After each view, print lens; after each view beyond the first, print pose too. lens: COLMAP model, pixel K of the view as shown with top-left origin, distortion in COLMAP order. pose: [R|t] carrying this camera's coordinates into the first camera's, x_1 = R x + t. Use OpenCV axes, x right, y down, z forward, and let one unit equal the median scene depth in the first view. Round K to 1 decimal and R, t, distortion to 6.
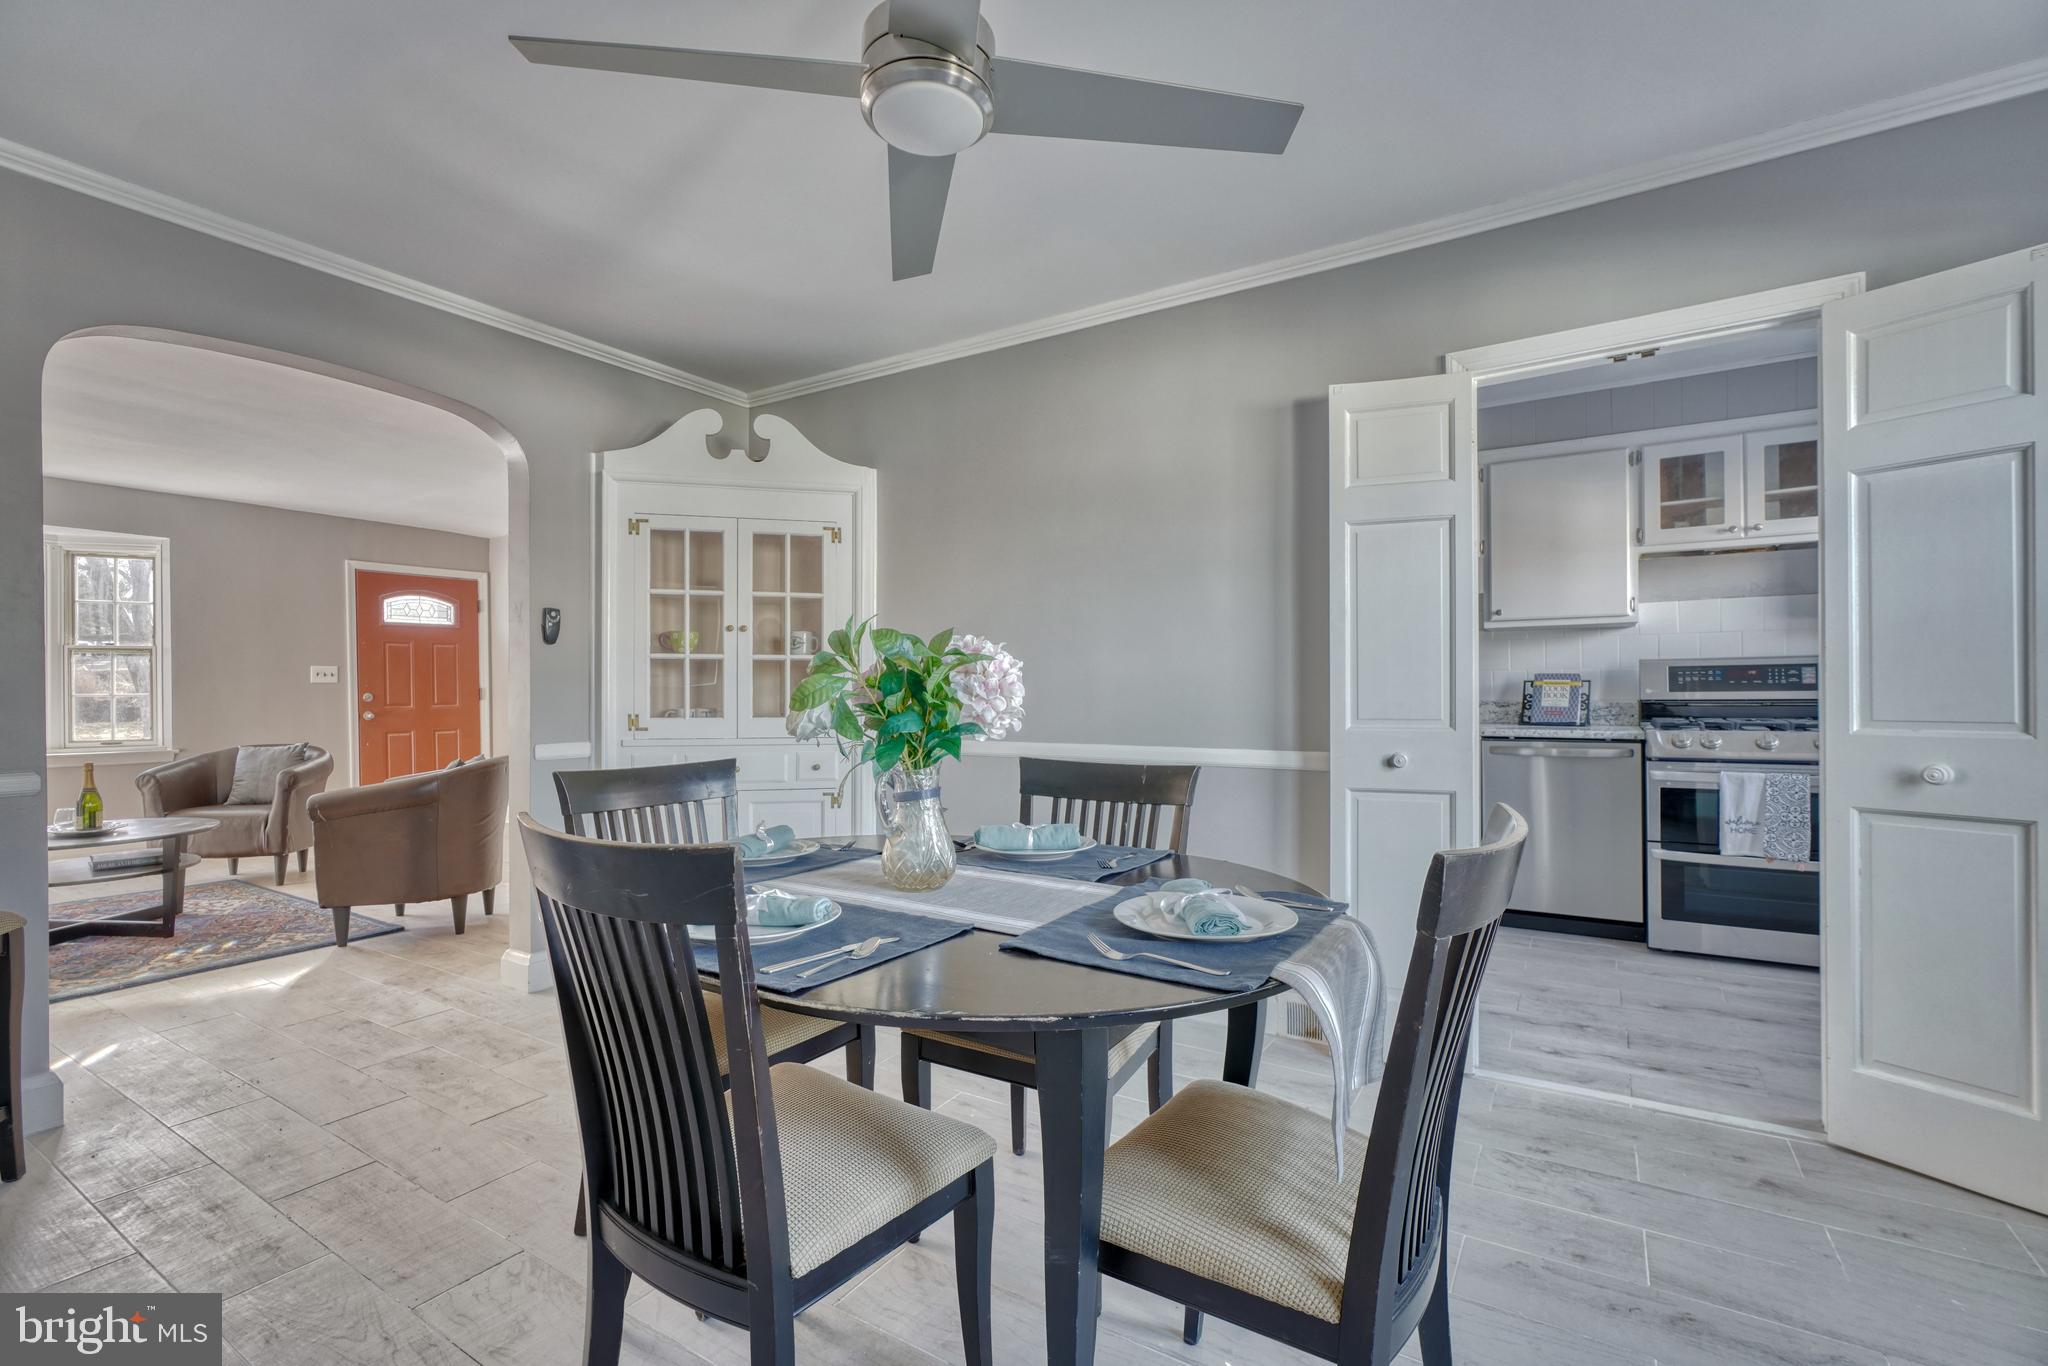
lens RADIAL K [[925.0, 0, 1022.0], [0, 925.0, 689.4], [0, 0, 1]] dist [-0.001071, 0.000088]
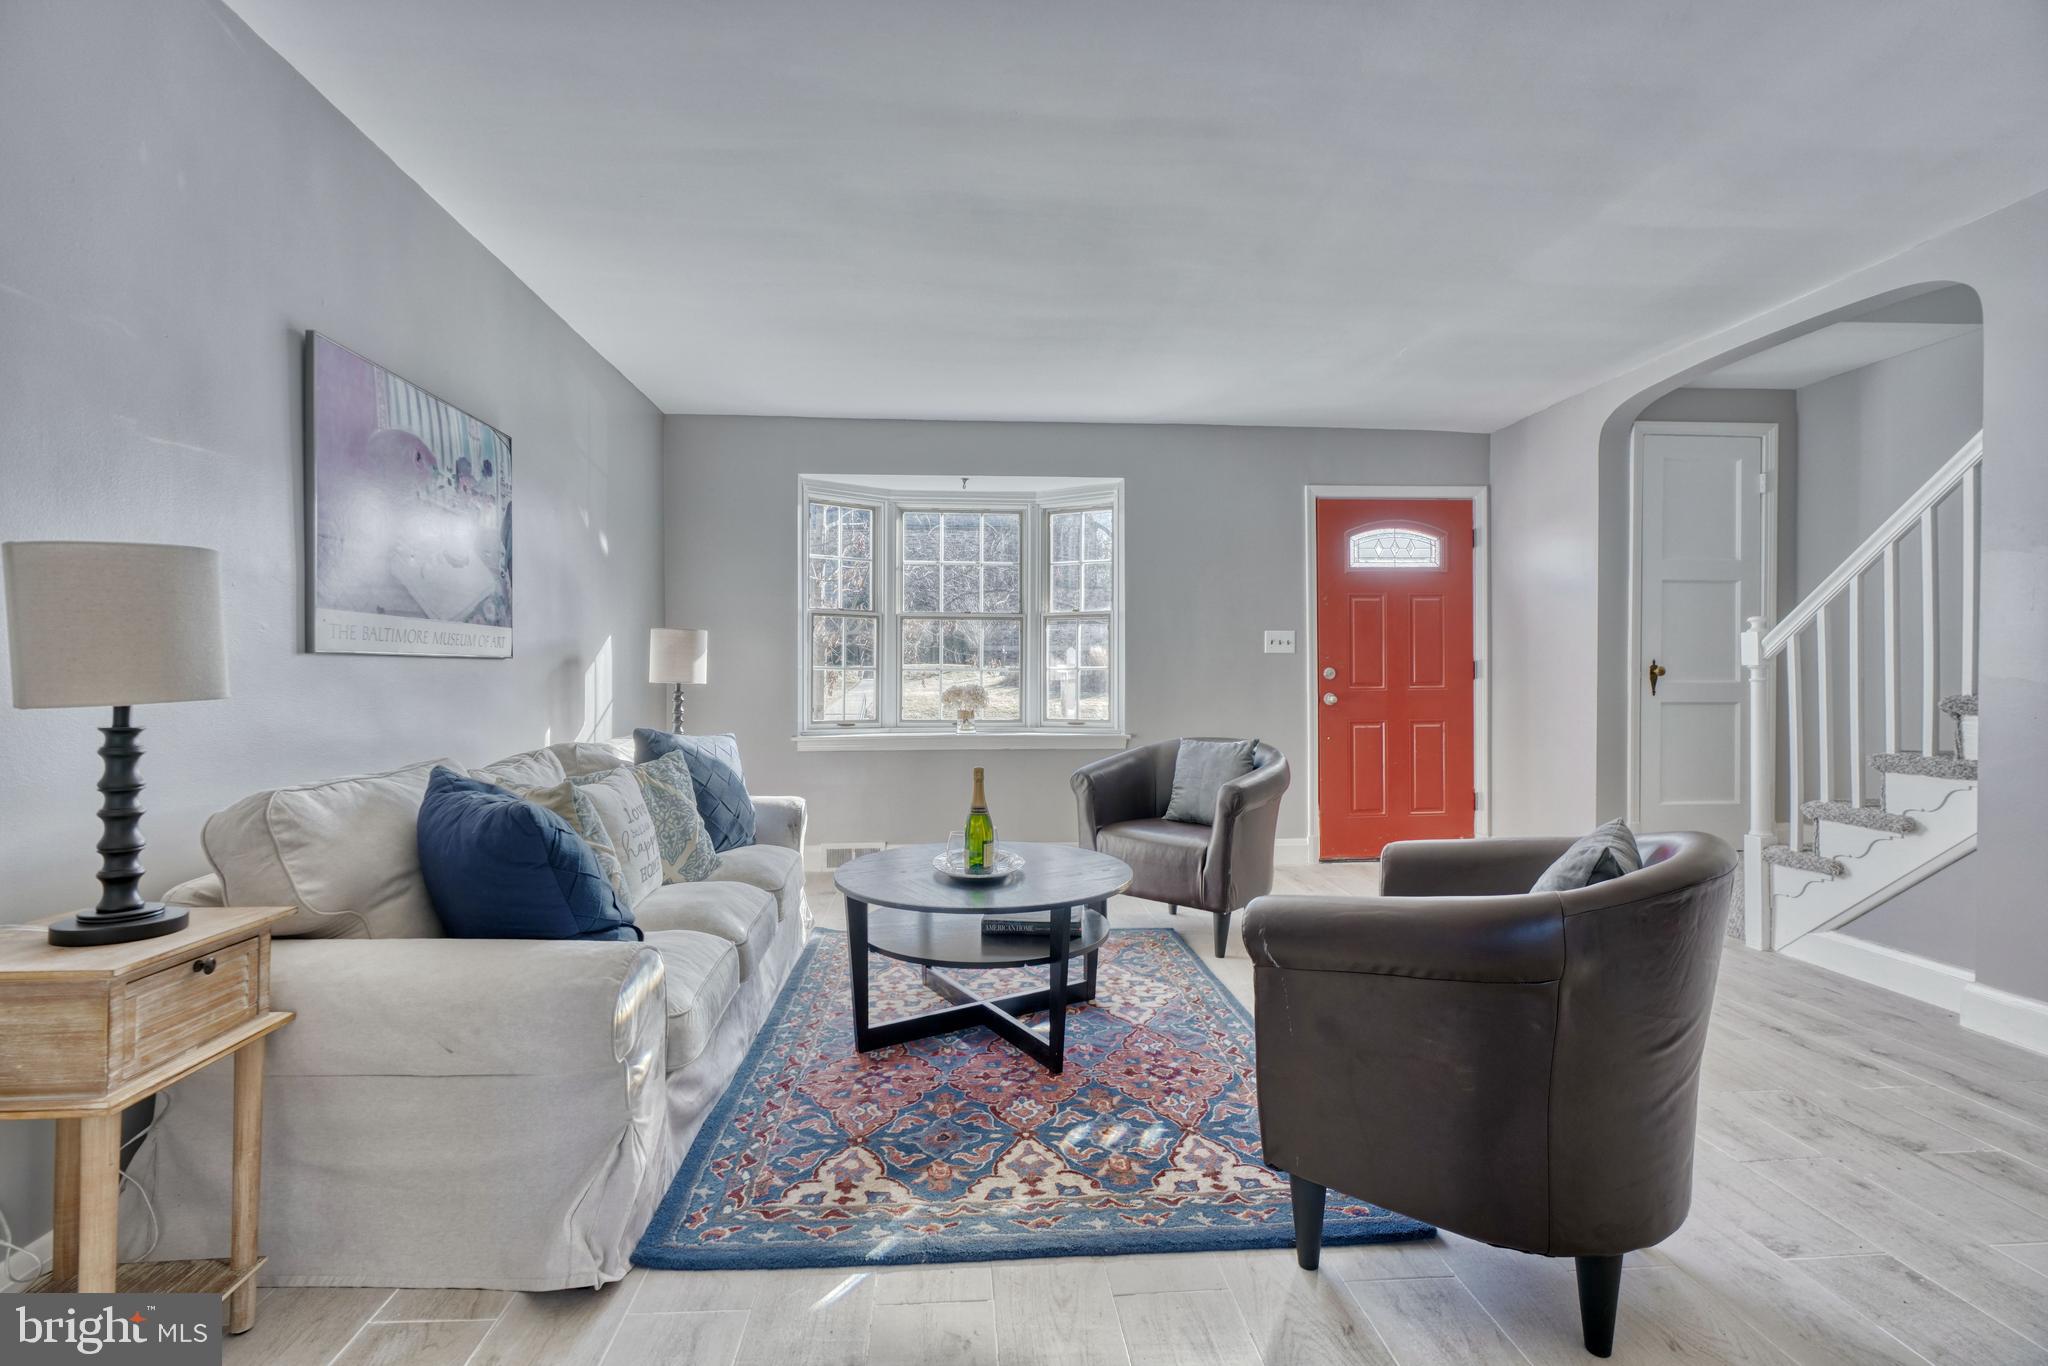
lens RADIAL K [[921.6, 0, 1001.0], [0, 921.6, 677.5], [0, 0, 1]] dist [-0.001413, 0.000105]
pose [[0.590405, 0.011832, -0.807021, -0.376743], [-0.004961, 0.999927, 0.011031, 0.006813], [0.807092, -0.002509, 0.590420, 0.498575]]
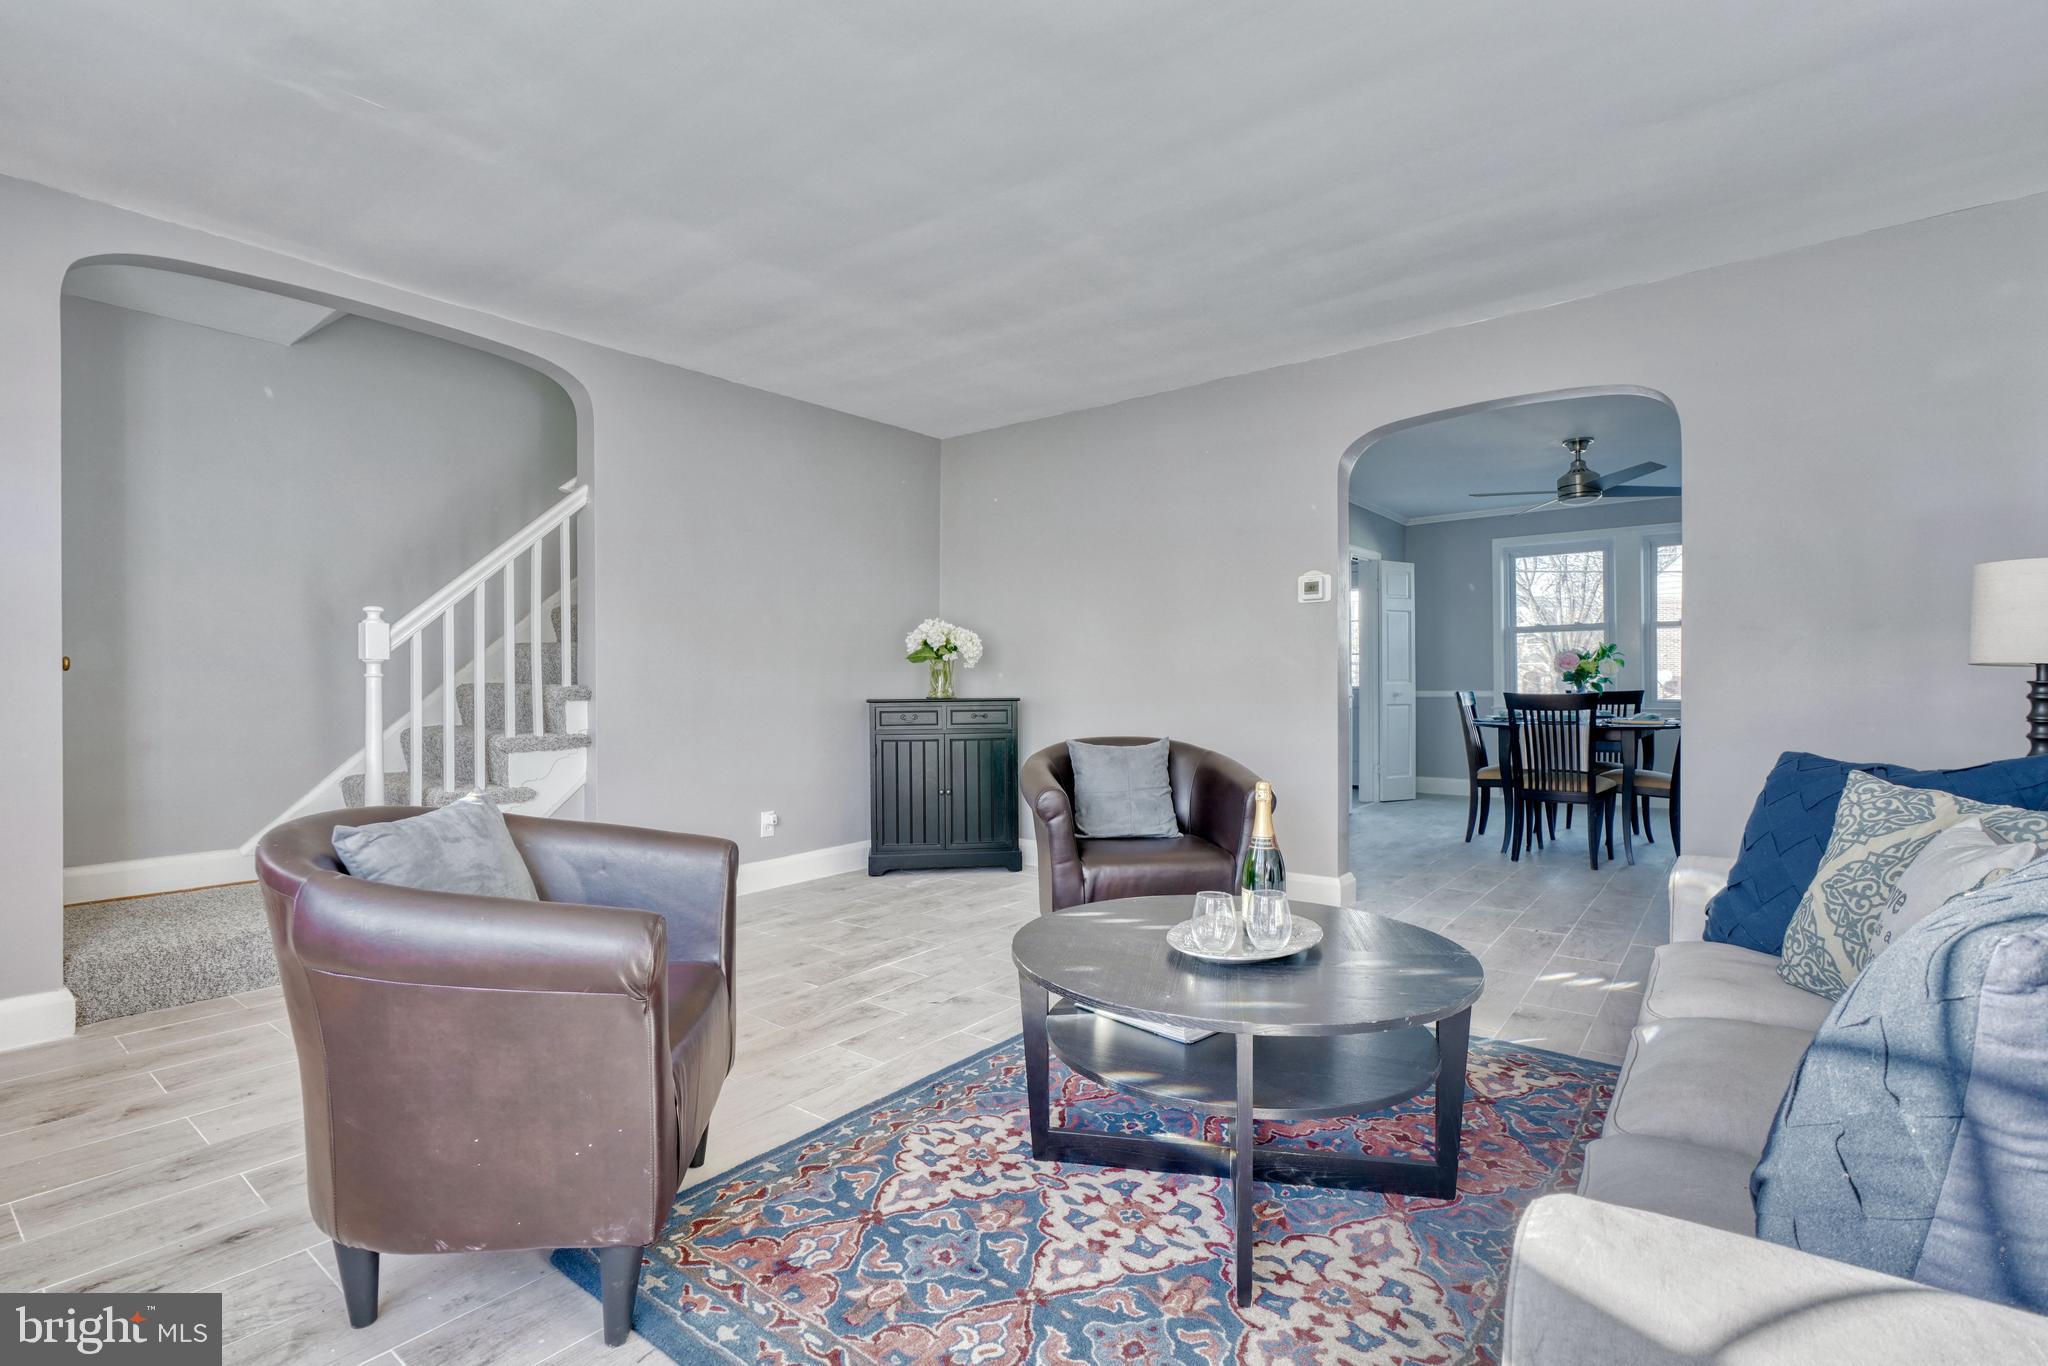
lens RADIAL K [[951.3, 0, 1014.6], [0, 951.3, 691.6], [0, 0, 1]] dist [-0.003021, 0.000442]
pose [[0.092873, -0.002186, 0.995676, -1.190124], [0.006911, 0.999975, 0.001550, 0.026292], [-0.995654, 0.006737, 0.092885, 0.858553]]
